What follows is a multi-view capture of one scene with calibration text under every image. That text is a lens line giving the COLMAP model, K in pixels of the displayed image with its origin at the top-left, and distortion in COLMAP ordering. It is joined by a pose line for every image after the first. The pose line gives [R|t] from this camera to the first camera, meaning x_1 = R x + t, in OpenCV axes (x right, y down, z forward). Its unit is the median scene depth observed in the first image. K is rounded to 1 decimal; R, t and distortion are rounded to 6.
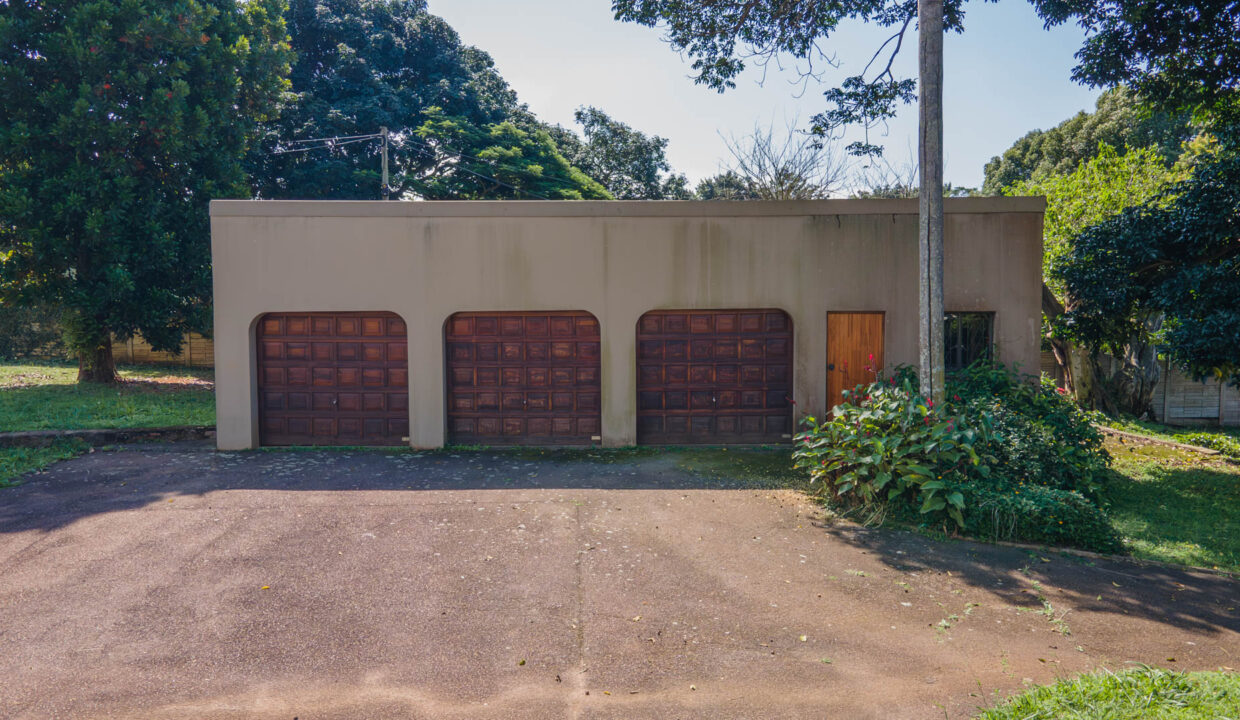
lens RADIAL K [[945.9, 0, 616.5], [0, 945.9, 354.8], [0, 0, 1]] dist [-0.003530, 0.089699]
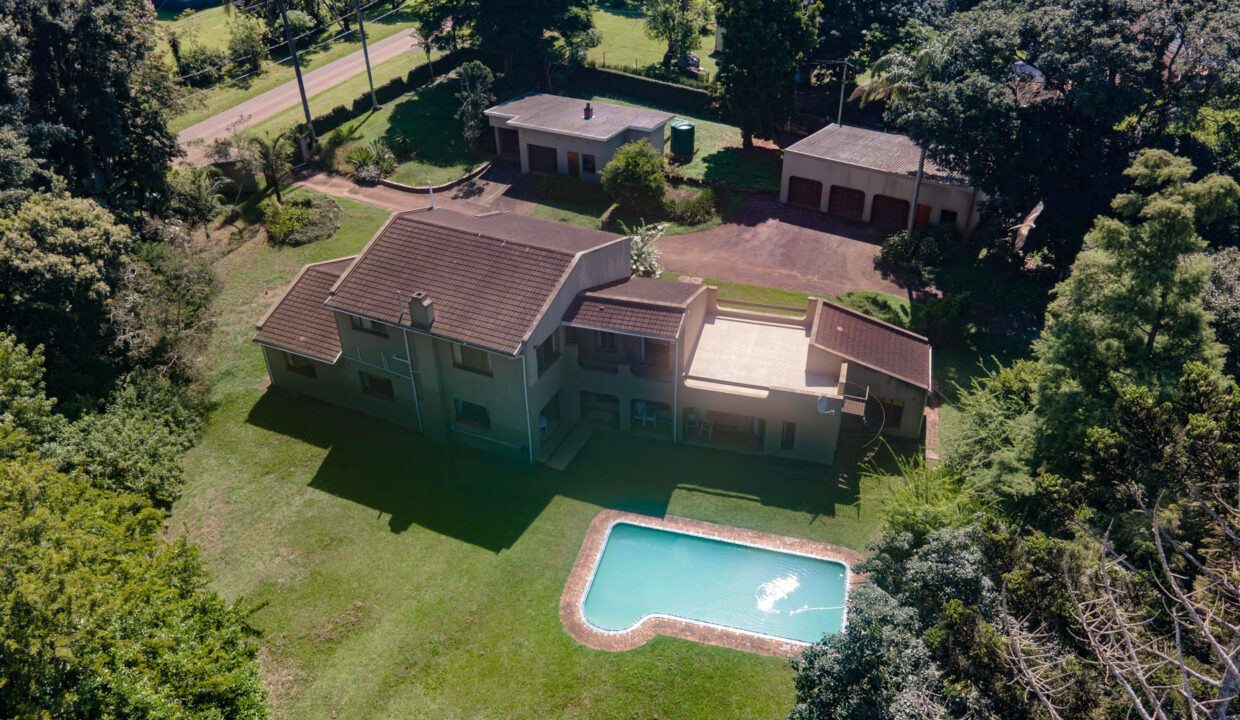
lens RADIAL K [[945.9, 0, 616.5], [0, 945.9, 354.8], [0, 0, 1]] dist [-0.003530, 0.089699]
pose [[0.856331, 0.280720, -0.433467, 1.066299], [-0.015673, 0.853097, 0.521517, -1.610572], [0.516189, -0.439797, 0.734933, -3.014359]]
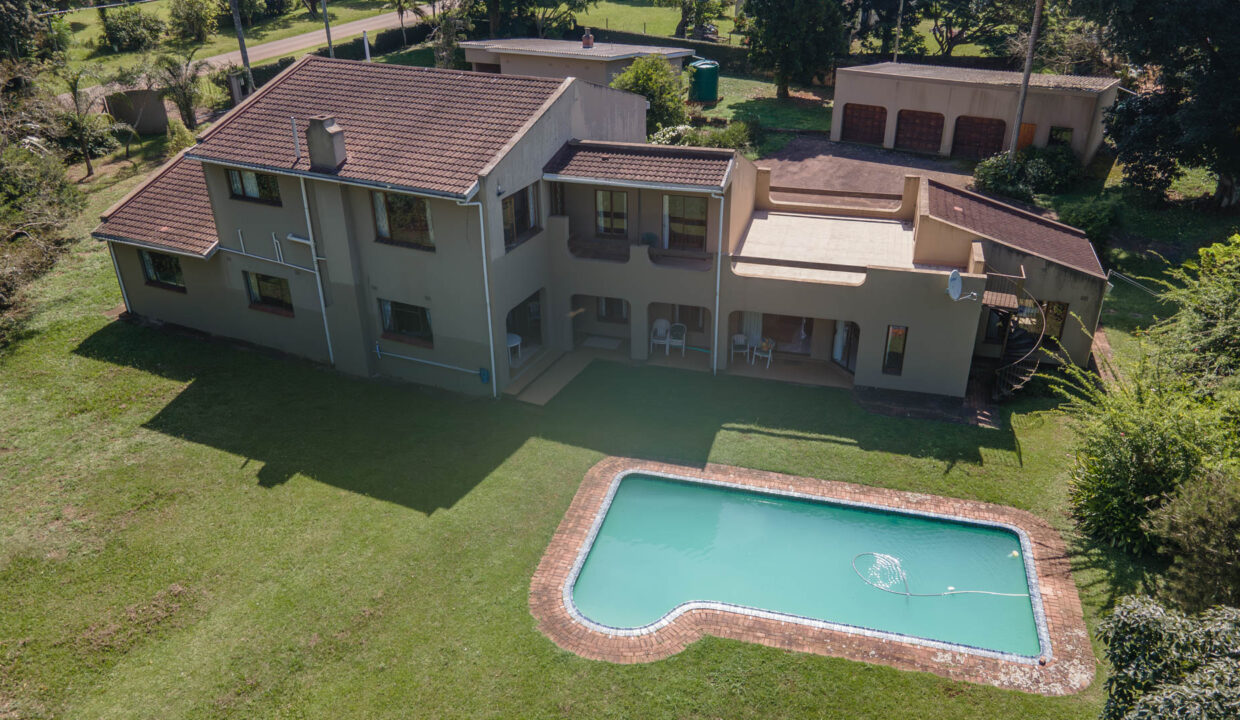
lens RADIAL K [[945.9, 0, 616.5], [0, 945.9, 354.8], [0, 0, 1]] dist [-0.003530, 0.089699]
pose [[0.855637, 0.228876, -0.464221, 0.720009], [-0.018681, 0.909985, 0.414220, -0.621433], [0.517239, -0.345750, 0.782893, -2.451732]]
